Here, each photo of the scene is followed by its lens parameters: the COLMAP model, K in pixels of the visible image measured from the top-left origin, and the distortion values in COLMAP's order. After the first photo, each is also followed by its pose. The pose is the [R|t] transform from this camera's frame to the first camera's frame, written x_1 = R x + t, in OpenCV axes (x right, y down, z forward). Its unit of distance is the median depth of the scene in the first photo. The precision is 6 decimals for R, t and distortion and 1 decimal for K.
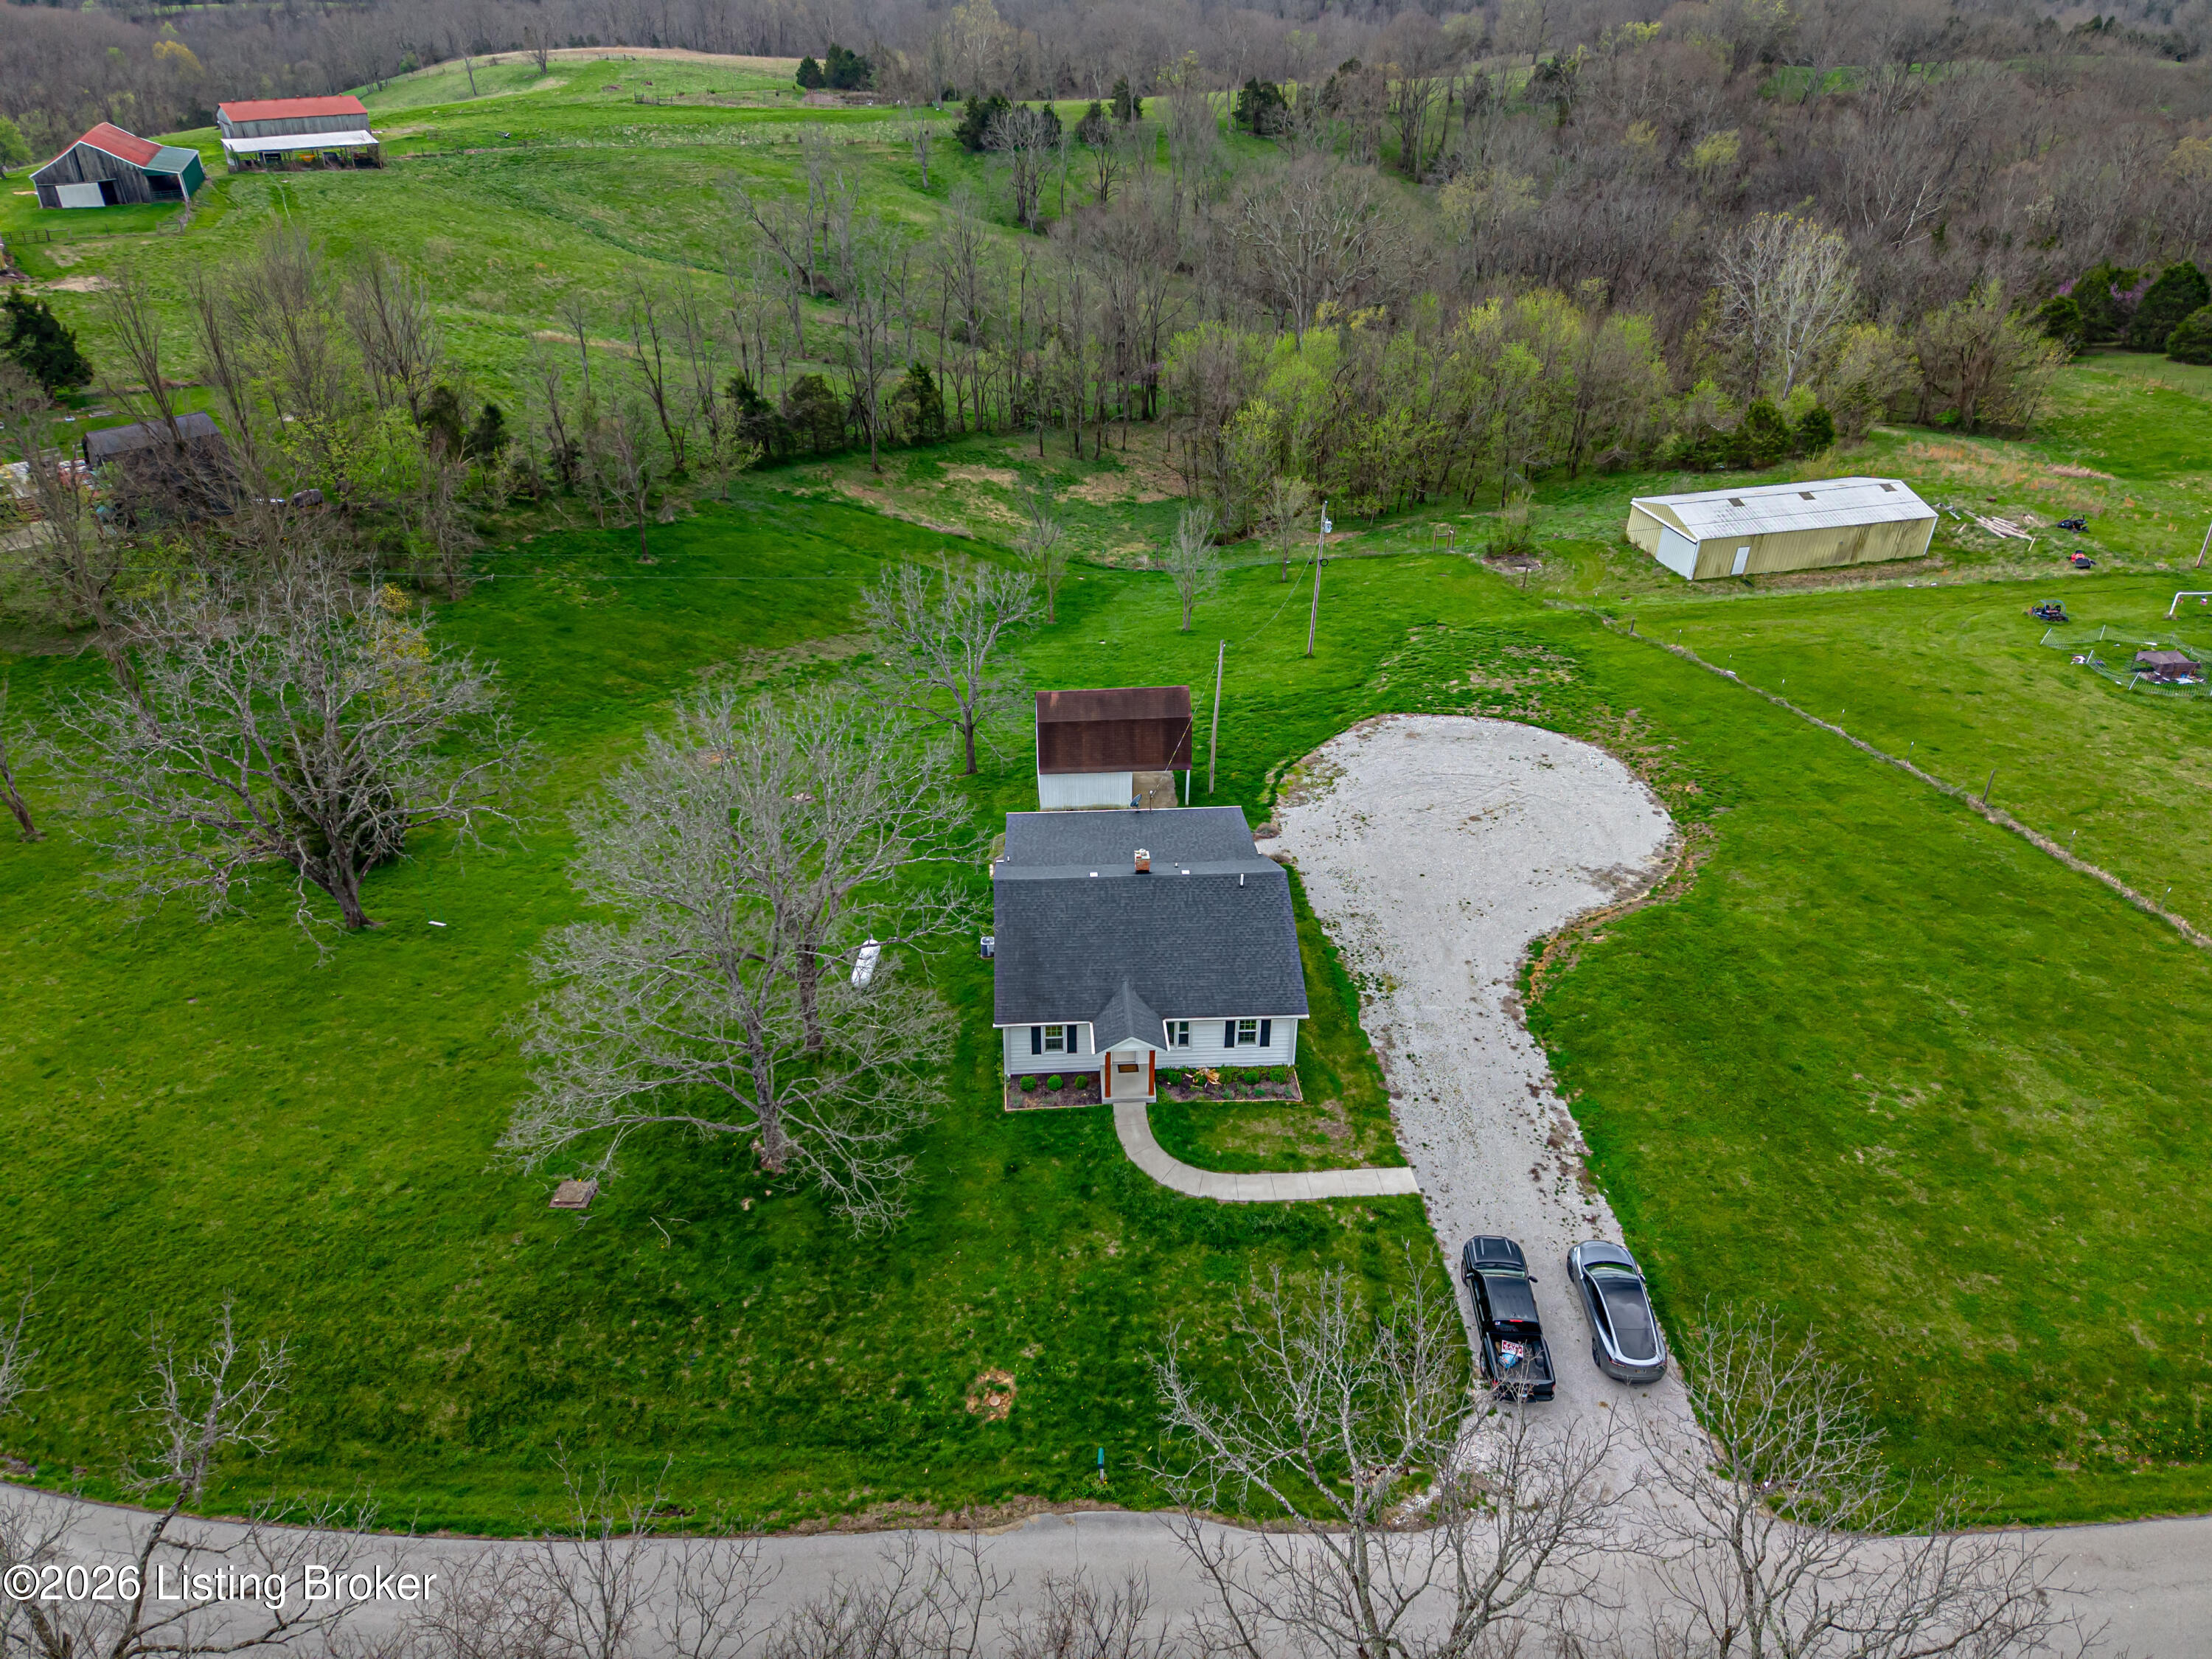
lens RADIAL K [[1467.0, 0, 1106.0], [0, 1467.0, 829.5], [0, 0, 1]] dist [0.219855, -0.178635]
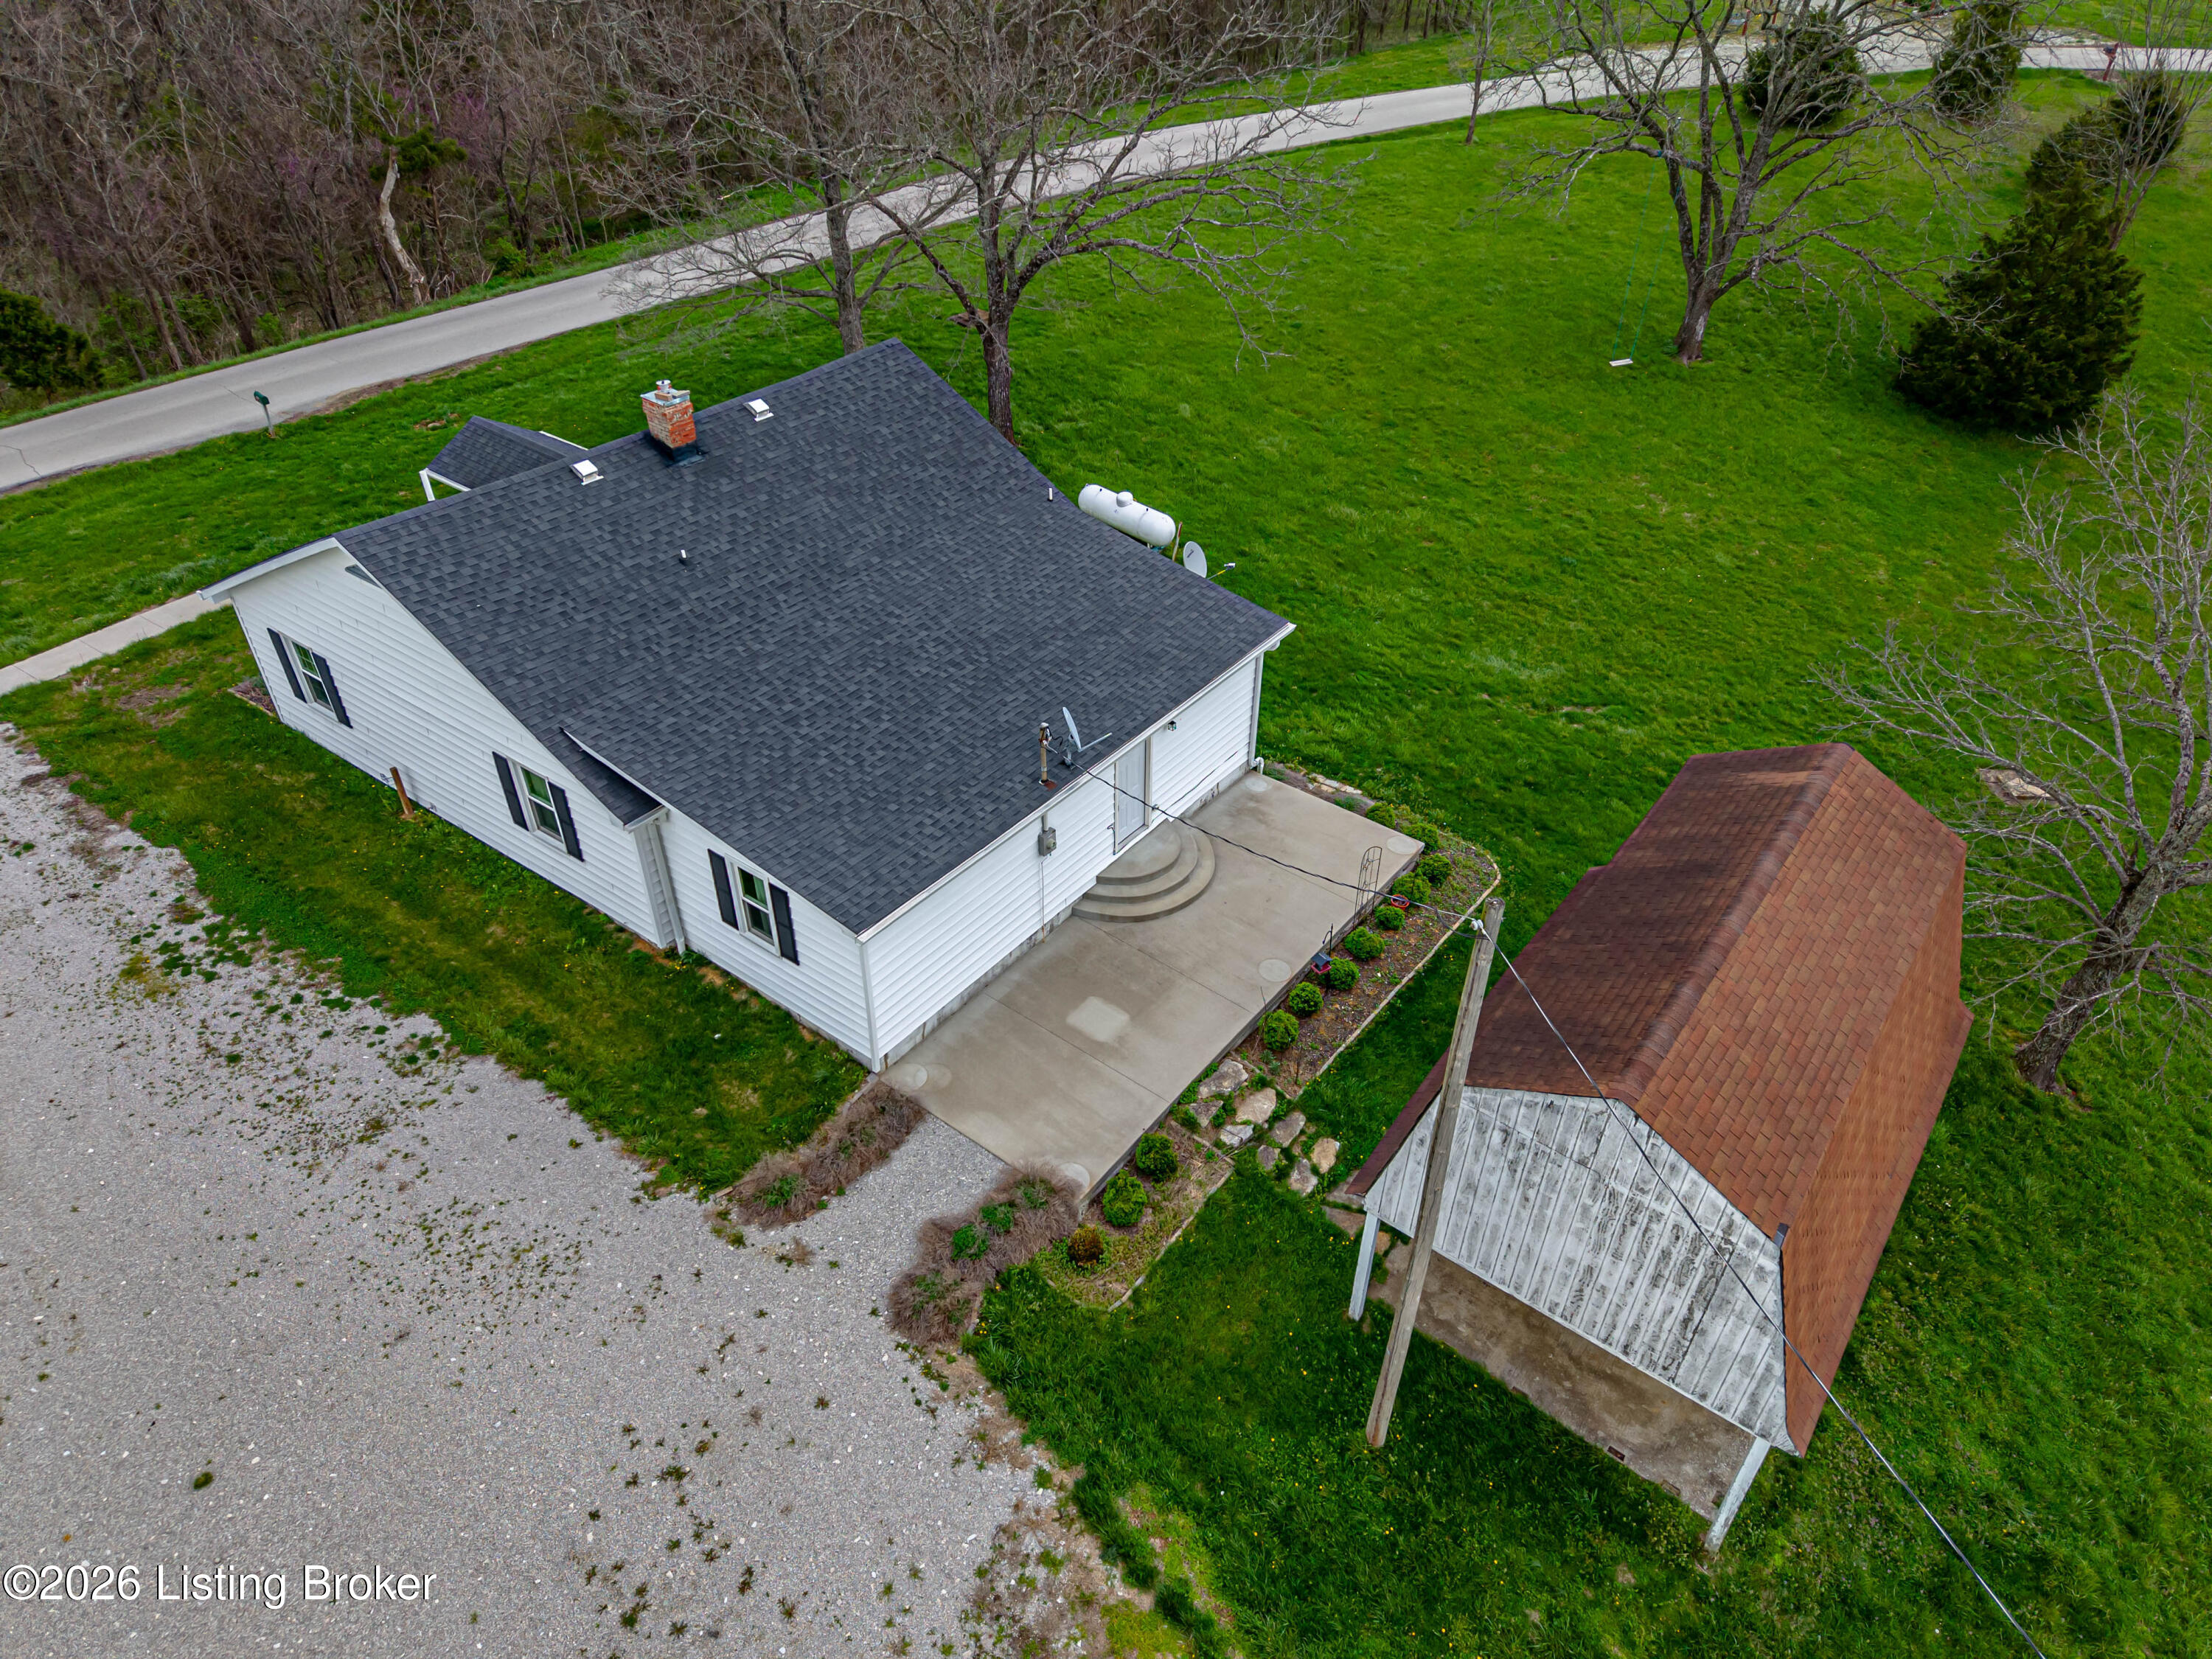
lens RADIAL K [[1460.1, 0, 1106.0], [0, 1460.1, 829.5], [0, 0, 1]] dist [0.199444, -0.193362]
pose [[-0.659040, 0.449464, -0.603033, 0.250642], [-0.384834, 0.487361, 0.783825, -0.299529], [0.646196, 0.748640, -0.148221, 1.201822]]
